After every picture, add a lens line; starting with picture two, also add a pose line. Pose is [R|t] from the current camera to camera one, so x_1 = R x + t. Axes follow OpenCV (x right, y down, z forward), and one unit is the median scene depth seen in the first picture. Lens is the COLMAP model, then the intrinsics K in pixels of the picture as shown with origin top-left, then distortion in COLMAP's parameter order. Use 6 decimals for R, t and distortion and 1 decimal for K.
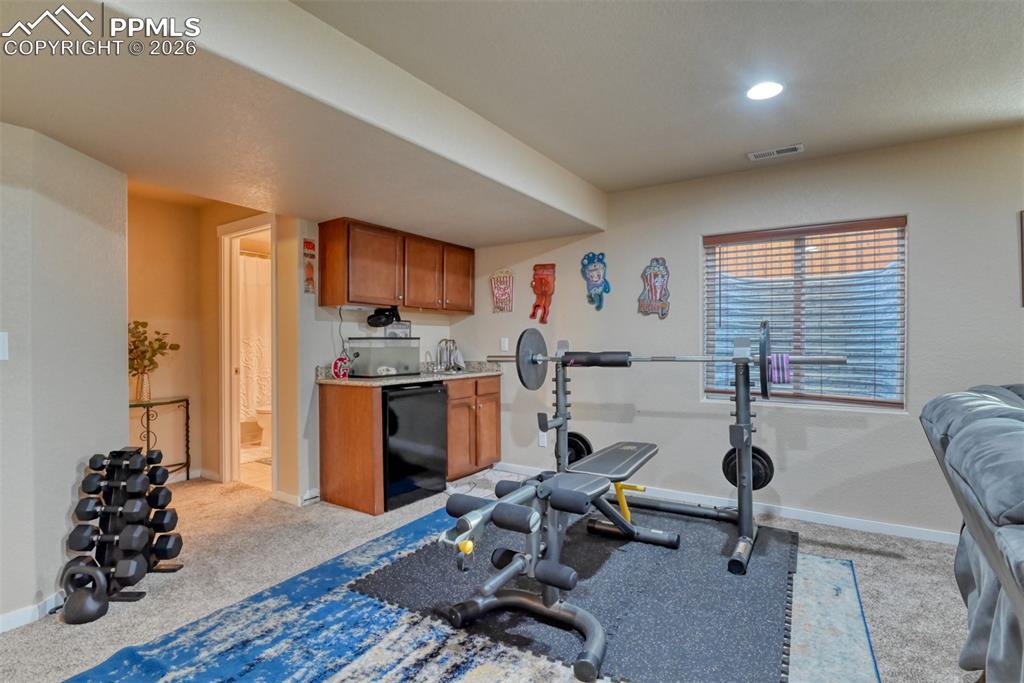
lens RADIAL K [[497.7, 0, 511.5], [0, 497.7, 342.7], [0, 0, 1]] dist [-0.021802, -0.003284]
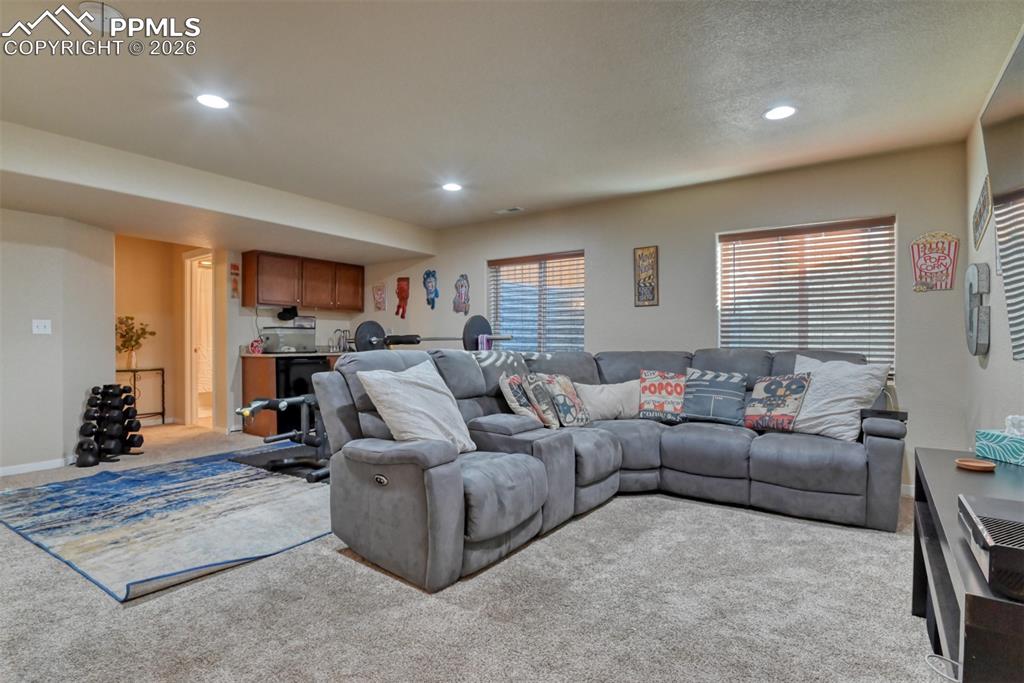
lens RADIAL K [[497.7, 0, 510.9], [0, 497.7, 341.1], [0, 0, 1]] dist [-0.021802, -0.003284]
pose [[0.999542, 0.002479, -0.030156, 0.484226], [-0.002516, 0.999996, -0.001185, 0.032508], [0.030153, 0.001261, 0.999545, -0.501848]]
